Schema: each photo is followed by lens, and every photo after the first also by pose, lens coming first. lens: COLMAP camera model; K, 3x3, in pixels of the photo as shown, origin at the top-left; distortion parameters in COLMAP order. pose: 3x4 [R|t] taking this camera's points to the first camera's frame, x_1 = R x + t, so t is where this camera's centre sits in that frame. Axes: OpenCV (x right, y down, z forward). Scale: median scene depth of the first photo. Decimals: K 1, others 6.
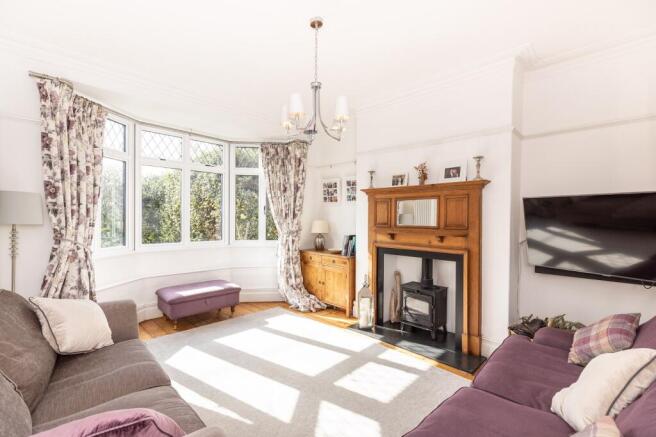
lens RADIAL K [[292.9, 0, 330.3], [0, 292.9, 219.0], [0, 0, 1]] dist [0.003719, -0.001409]
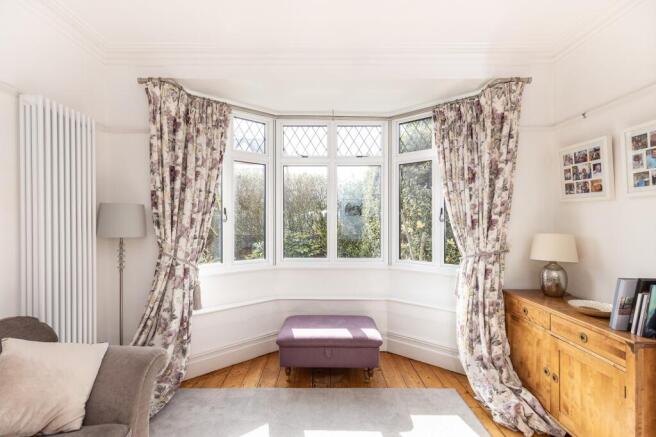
lens RADIAL K [[292.9, 0, 323.8], [0, 292.9, 221.3], [0, 0, 1]] dist [0.003719, -0.001409]
pose [[0.696530, -0.007164, -0.717492, 0.052056], [0.002412, 0.999968, -0.007643, -0.013469], [0.717524, 0.003593, 0.696525, 0.438426]]
